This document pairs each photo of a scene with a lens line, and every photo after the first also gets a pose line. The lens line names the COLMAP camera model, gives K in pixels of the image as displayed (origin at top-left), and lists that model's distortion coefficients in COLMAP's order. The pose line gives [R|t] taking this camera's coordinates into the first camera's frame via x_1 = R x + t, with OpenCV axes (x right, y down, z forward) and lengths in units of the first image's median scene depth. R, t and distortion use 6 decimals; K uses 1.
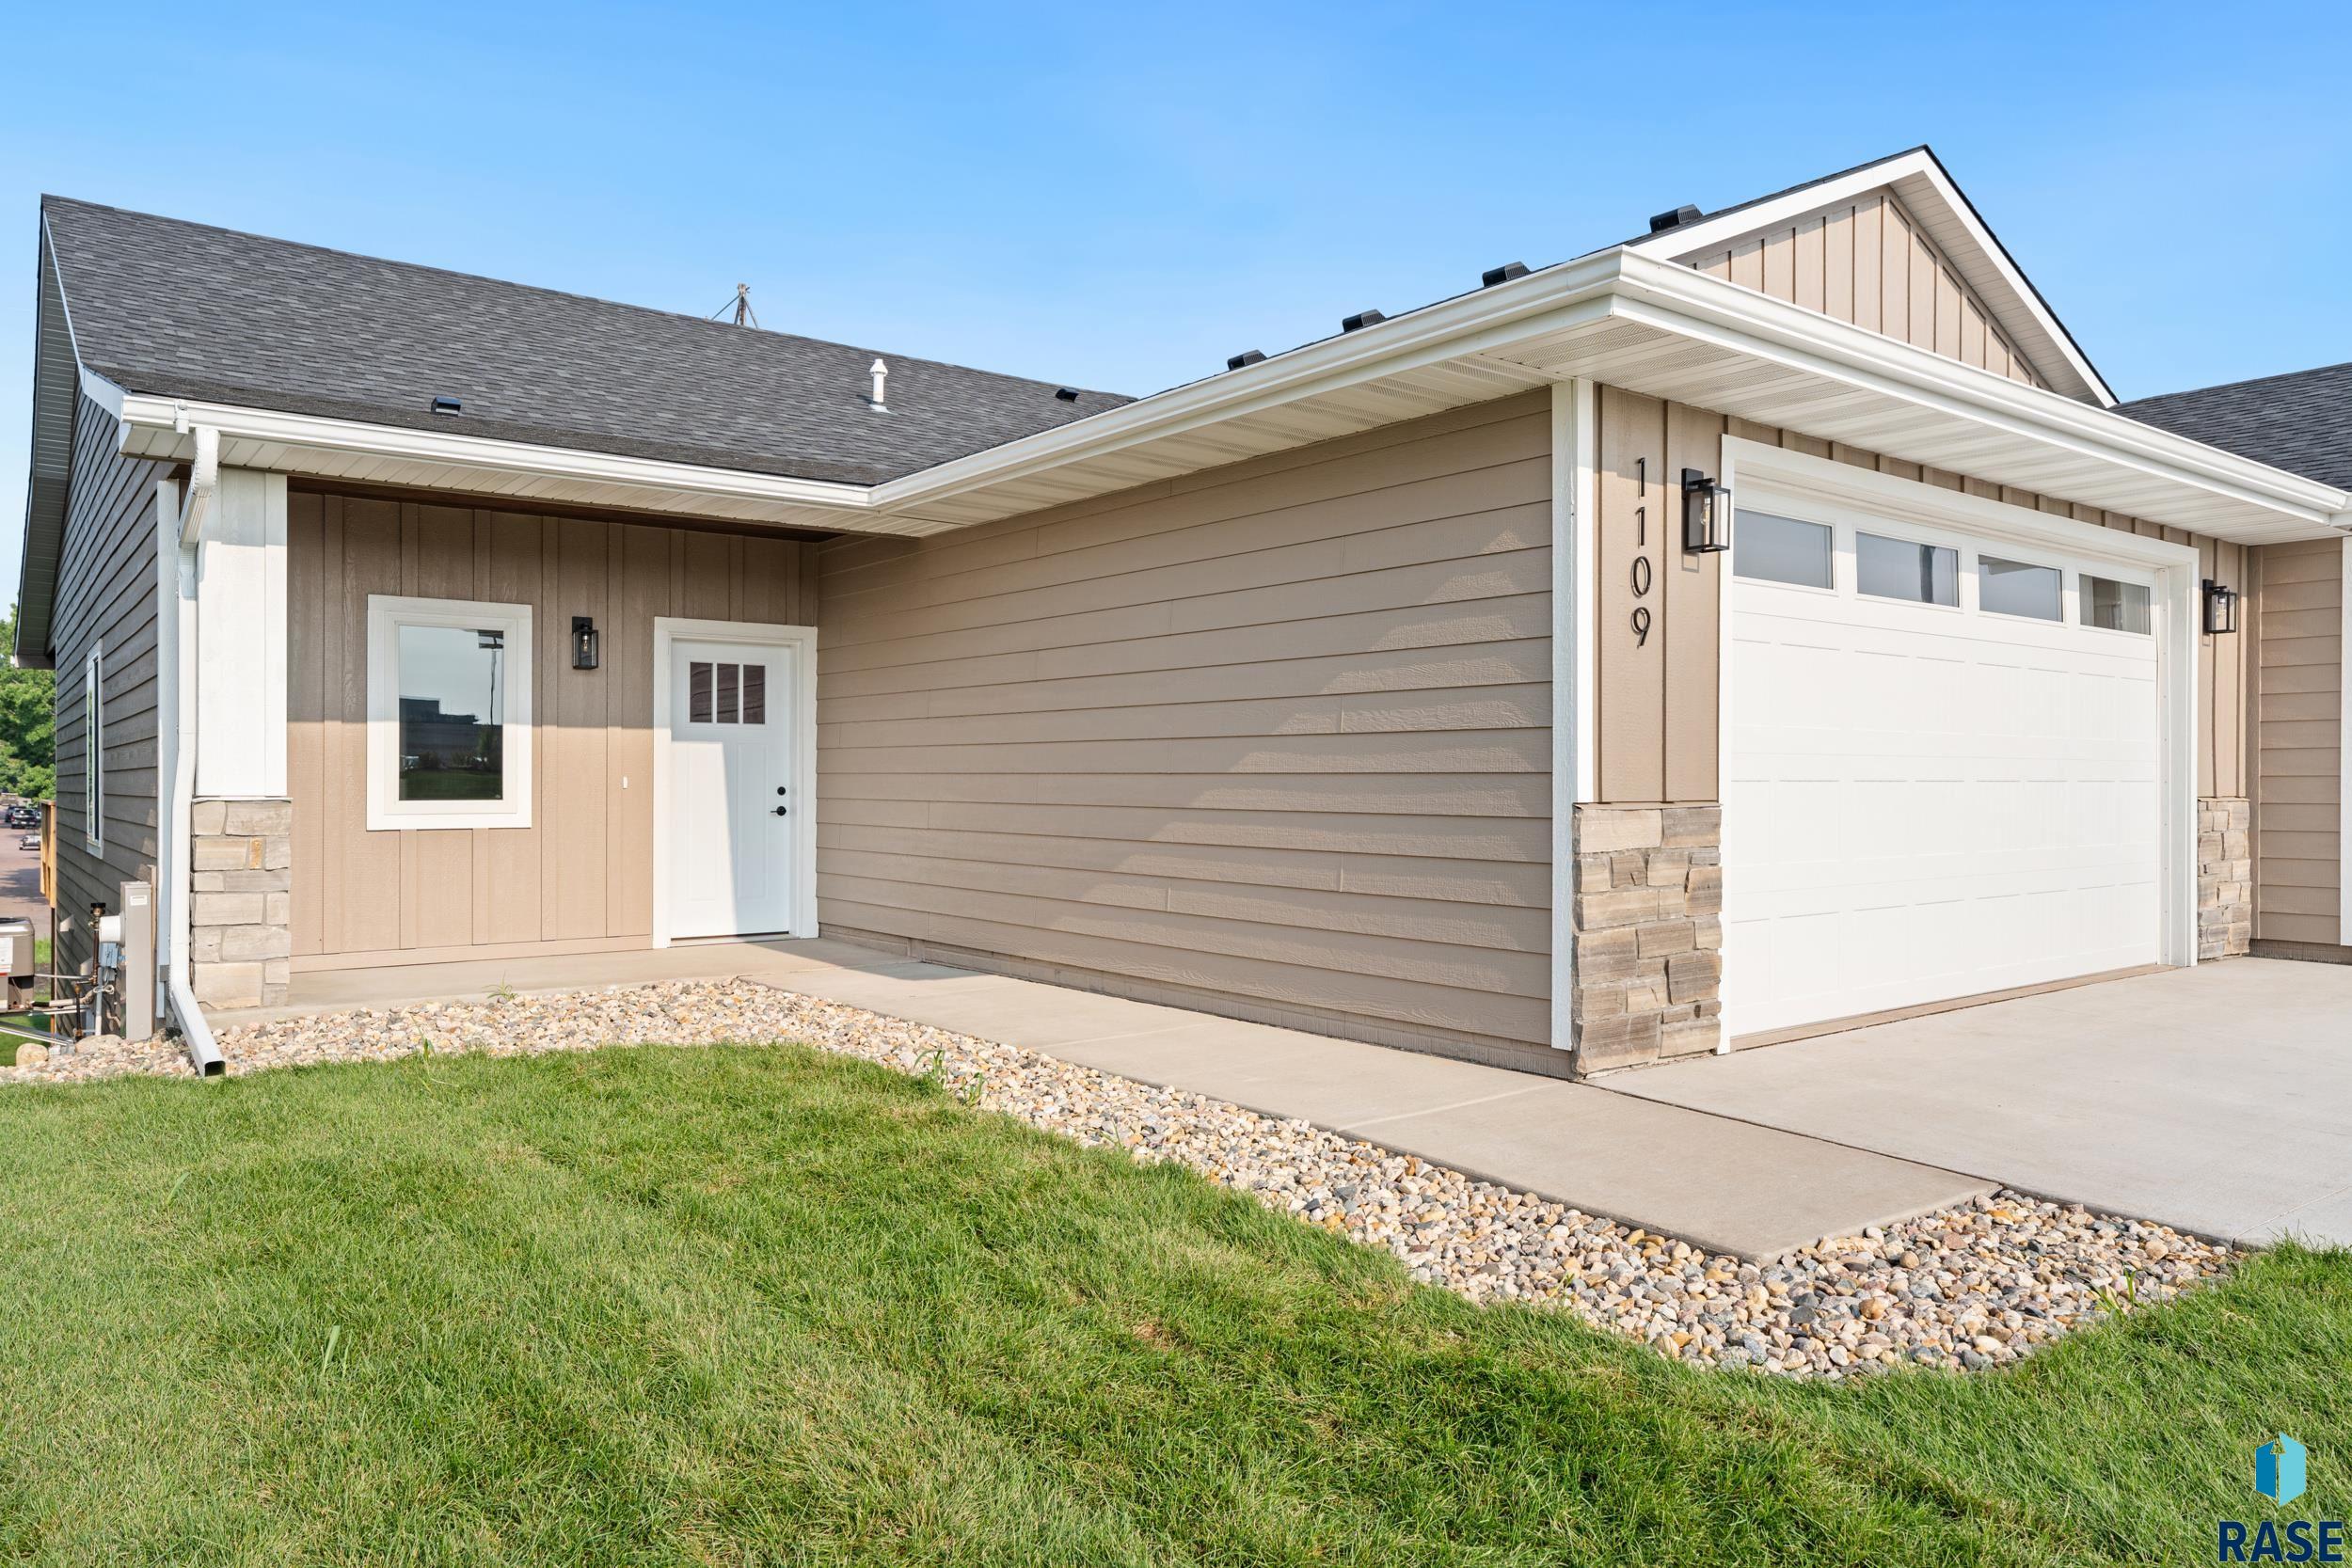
lens RADIAL K [[1559.6, 0, 1176.0], [0, 1559.6, 784.0], [0, 0, 1]] dist [0.004010, 0.010647]
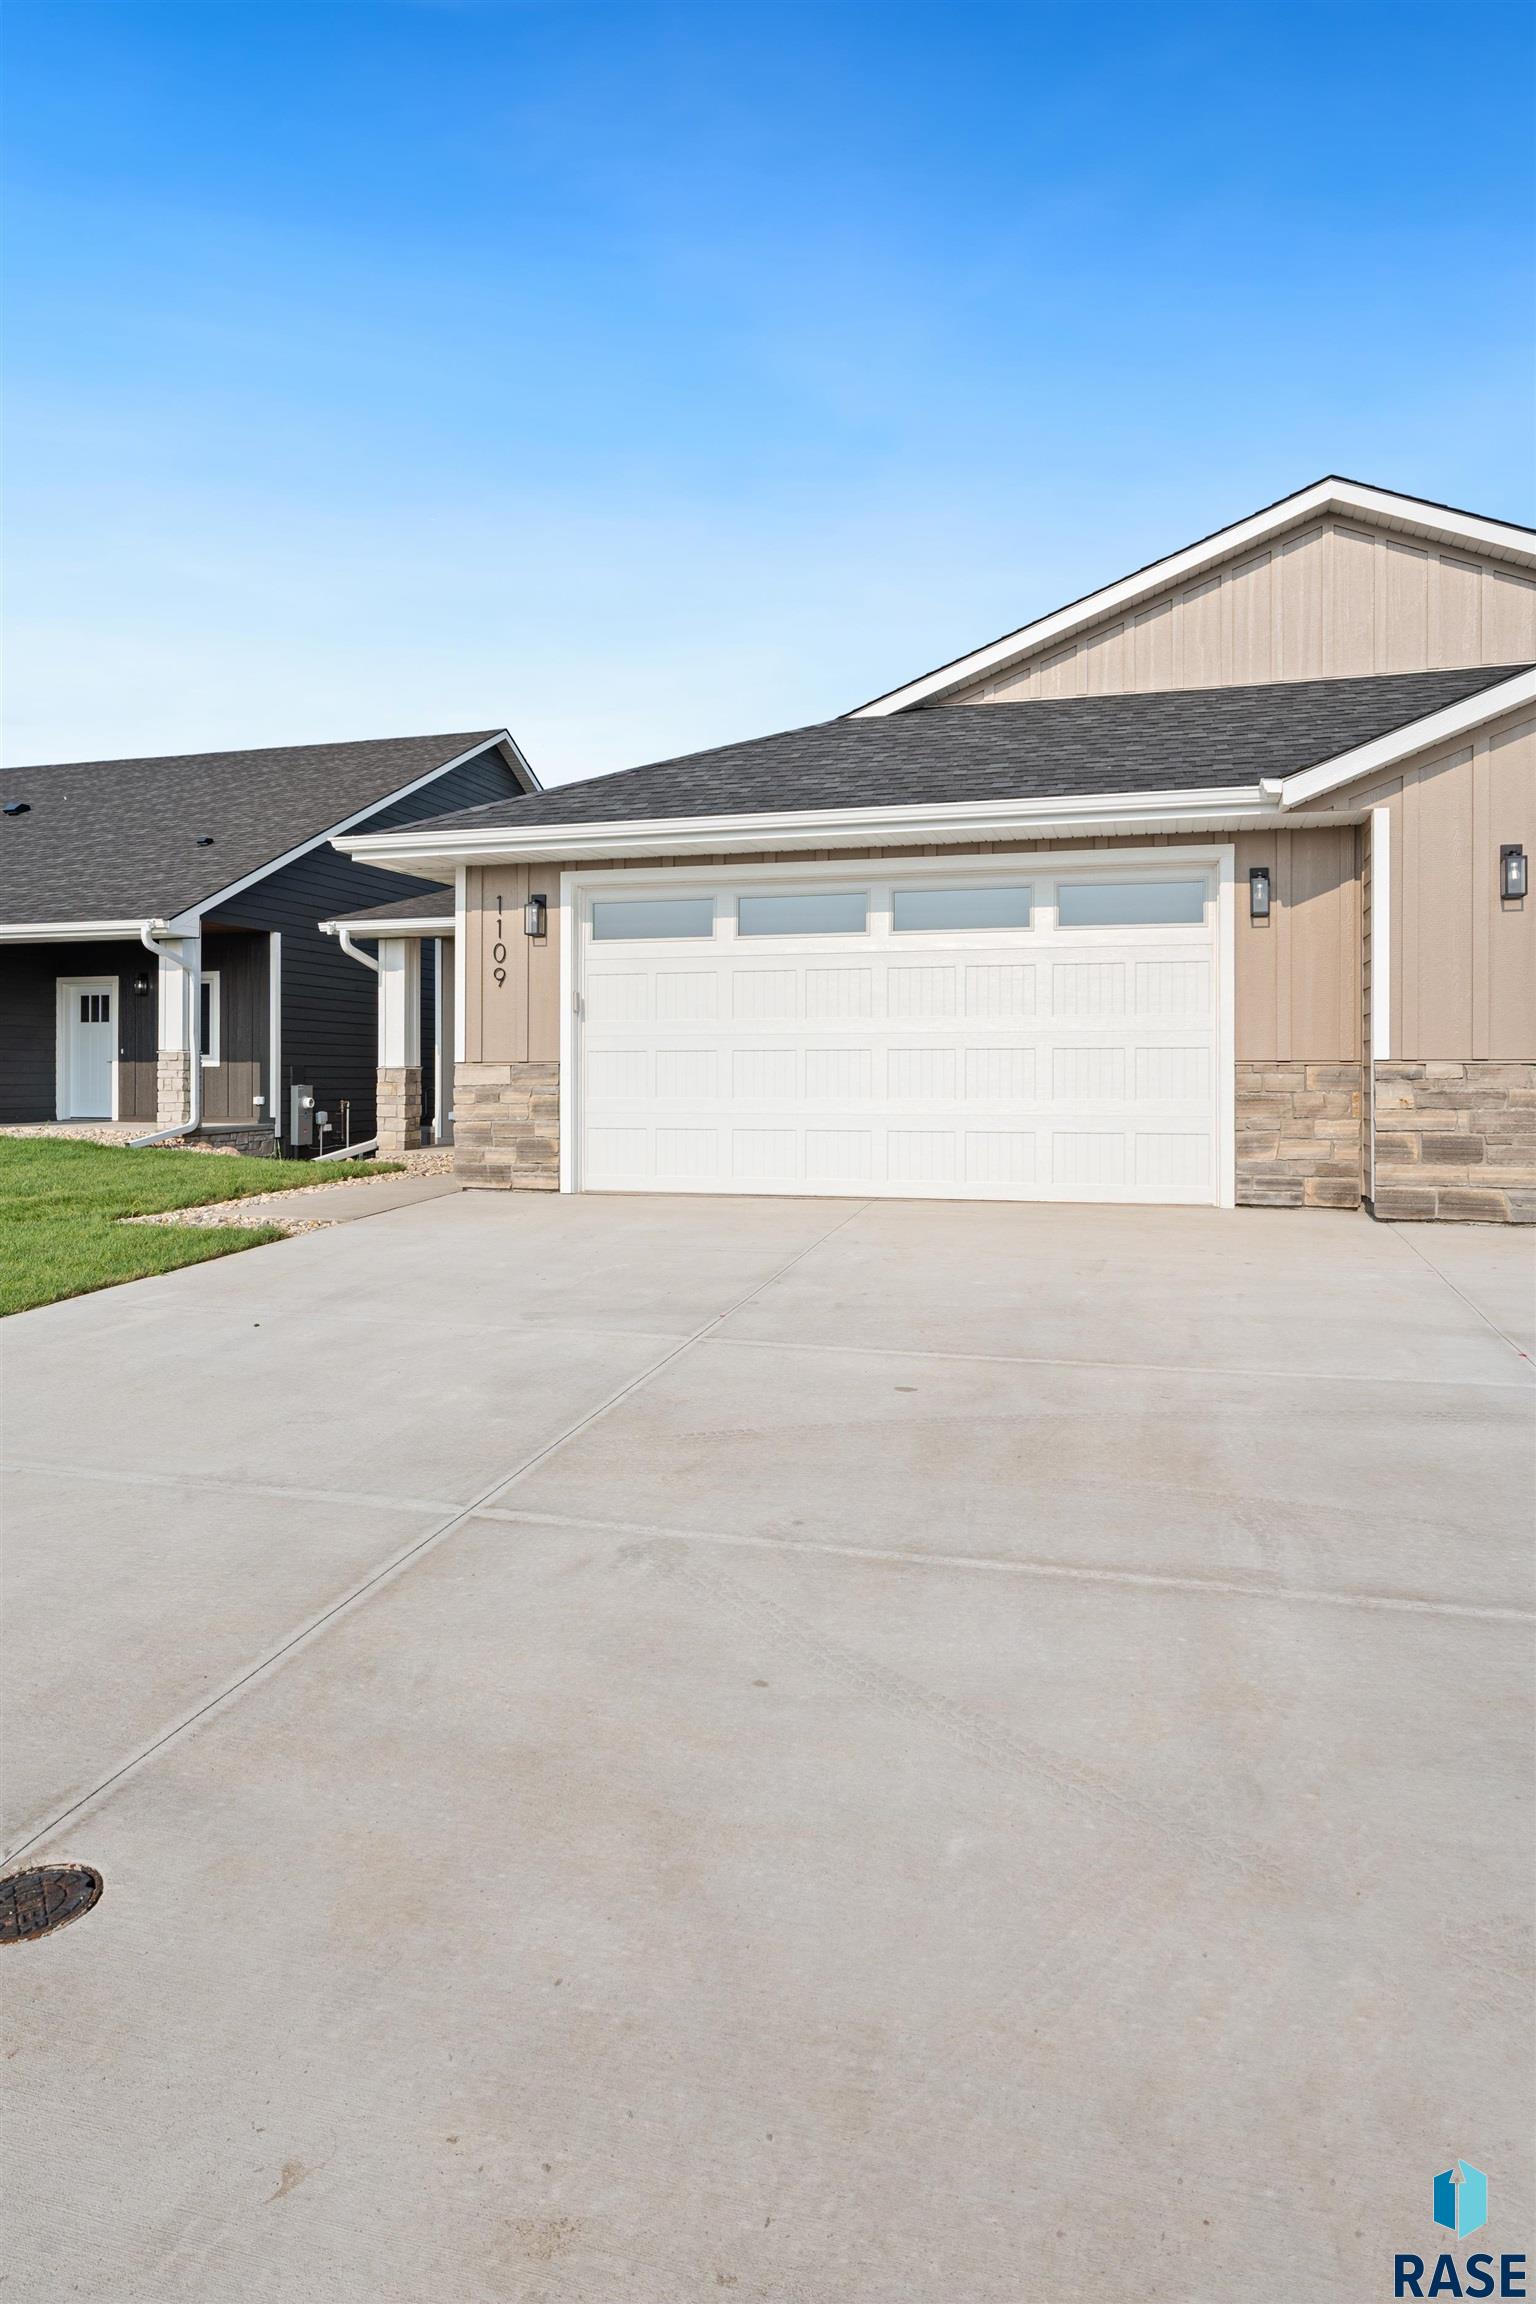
lens RADIAL K [[1382.2, 0, 775.3], [0, 1382.2, 1076.8], [0, 0, 1]] dist [-0.006200, -0.000029]
pose [[0.592315, -0.000158, -0.805706, 1.706299], [0.000212, 1.000000, -0.000041, 0.026440], [0.805706, -0.000146, 0.592315, 0.180425]]
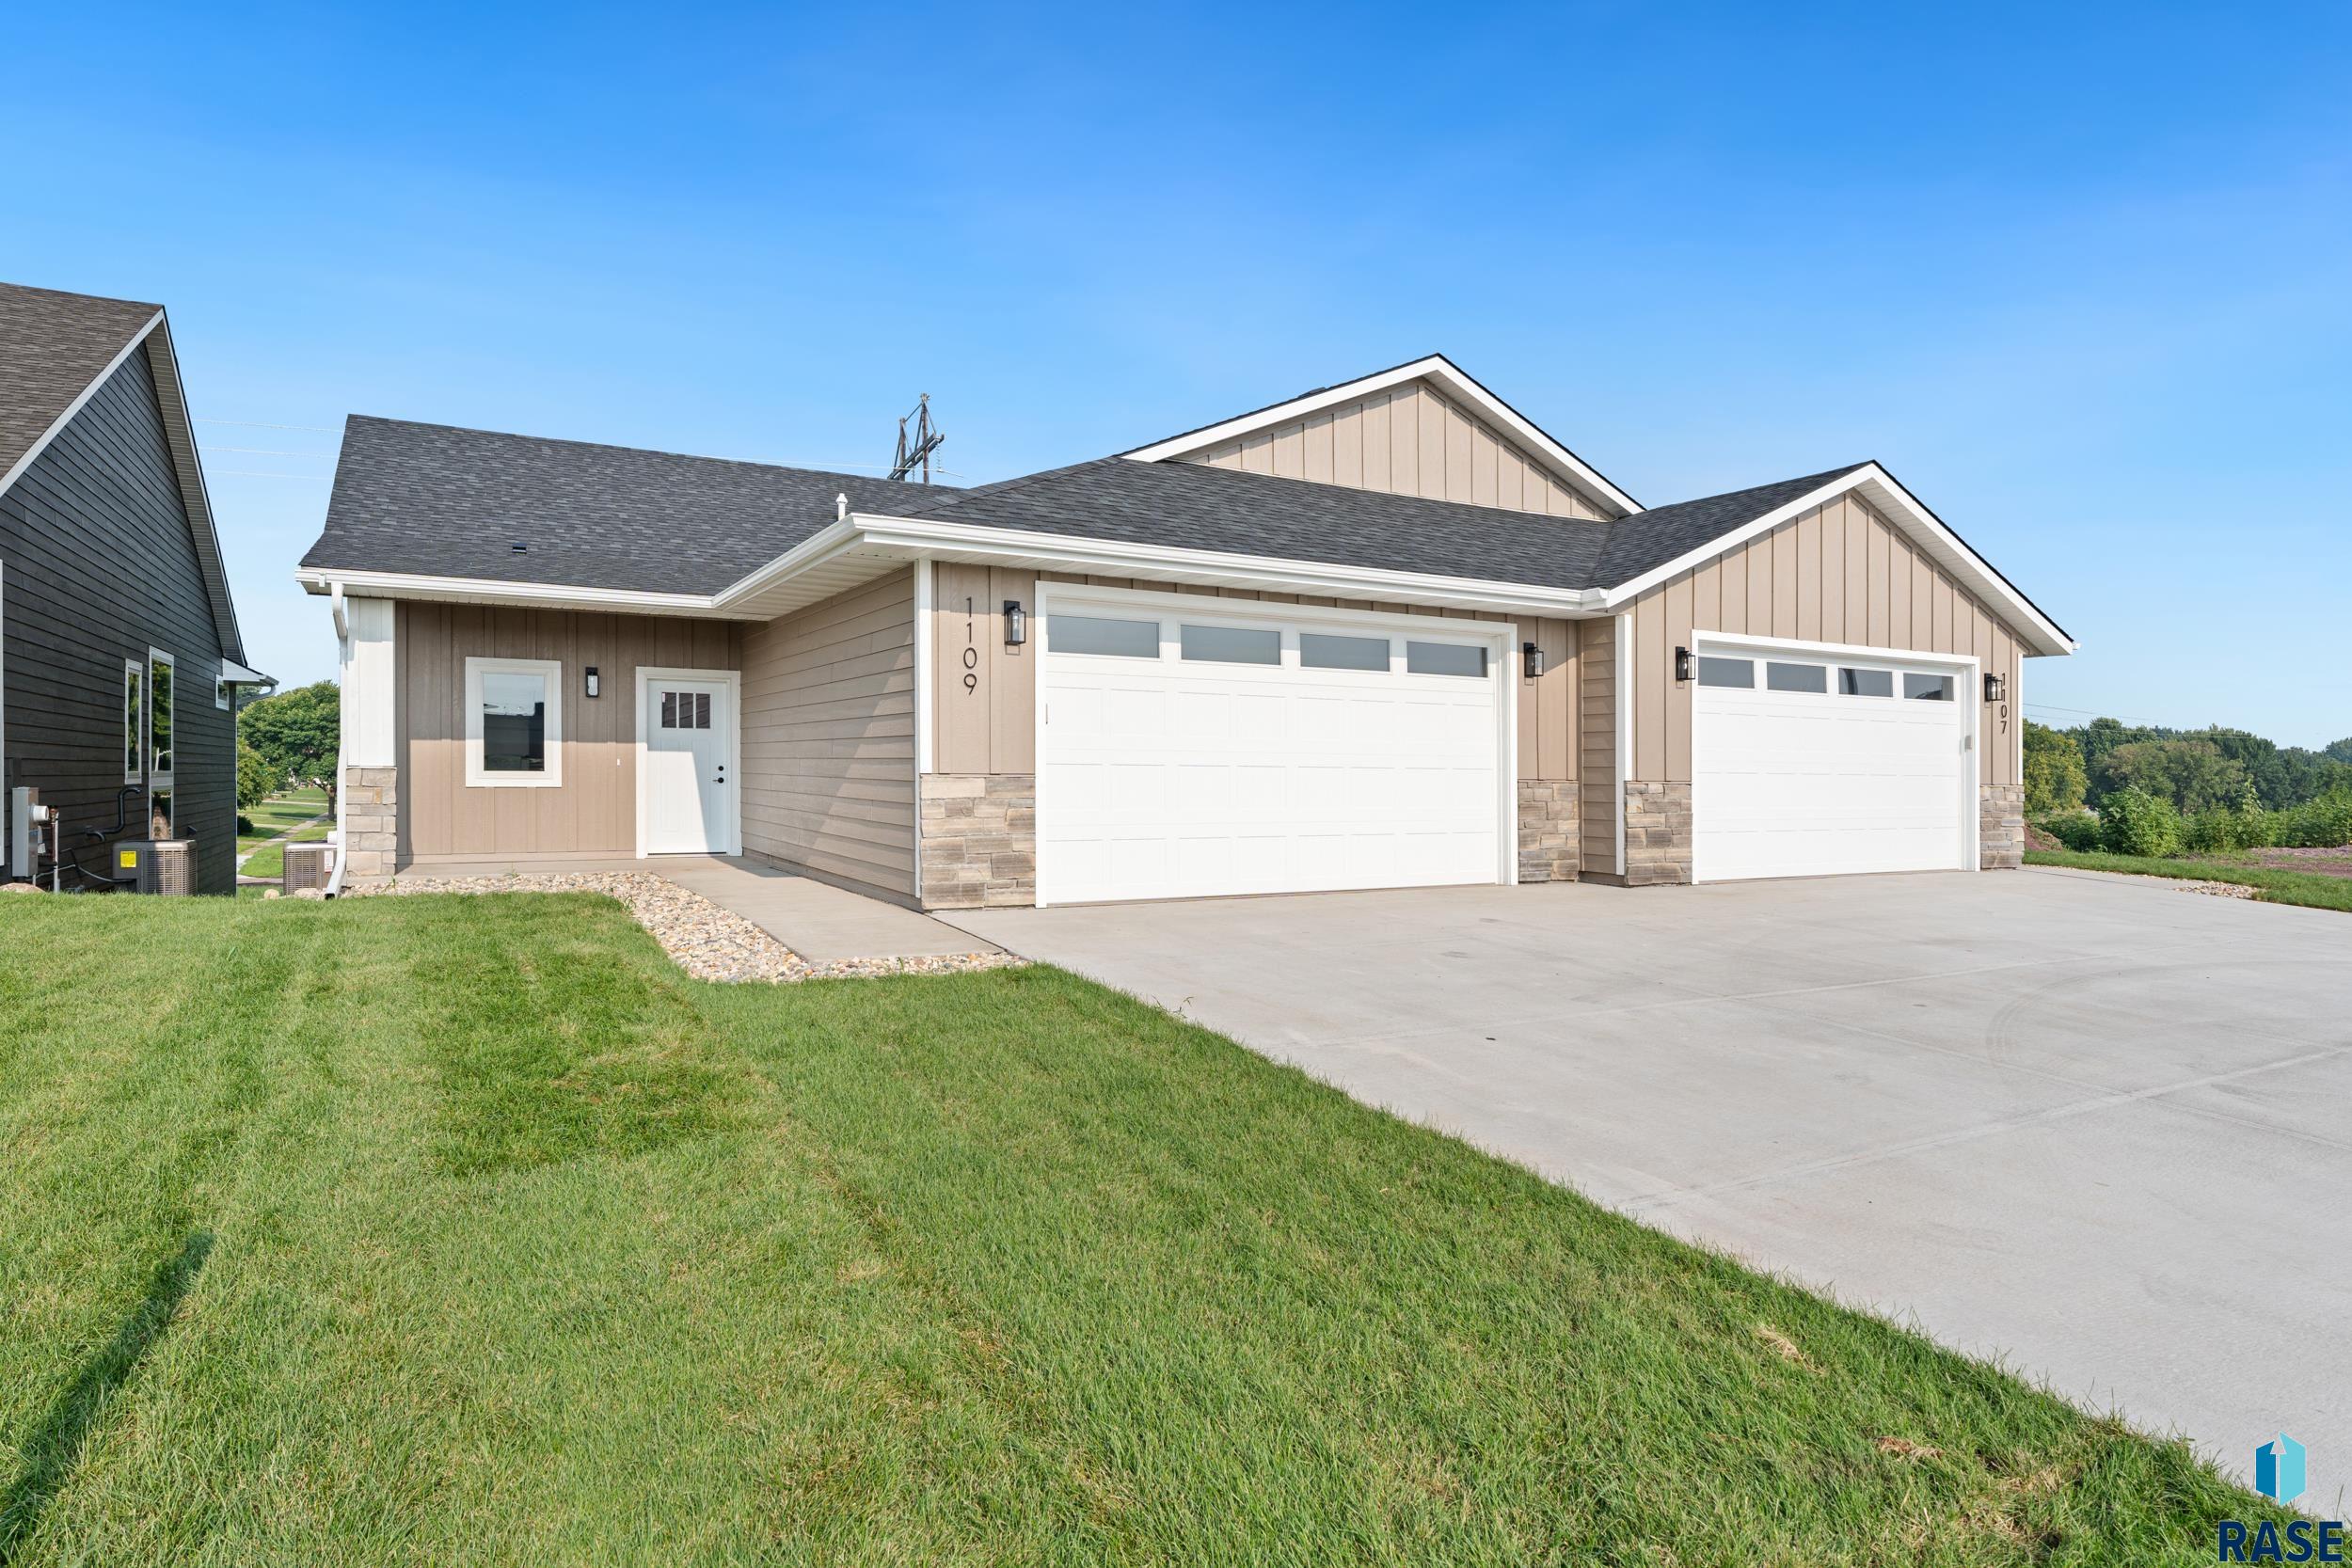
lens RADIAL K [[1293.9, 0, 1173.1], [0, 1293.9, 811.6], [0, 0, 1]] dist [-0.004562, 0.000809]
pose [[0.989666, 0.013938, -0.142711, 0.668271], [-0.009879, 0.999527, 0.029112, 0.007771], [0.143050, -0.027401, 0.989336, -0.484591]]
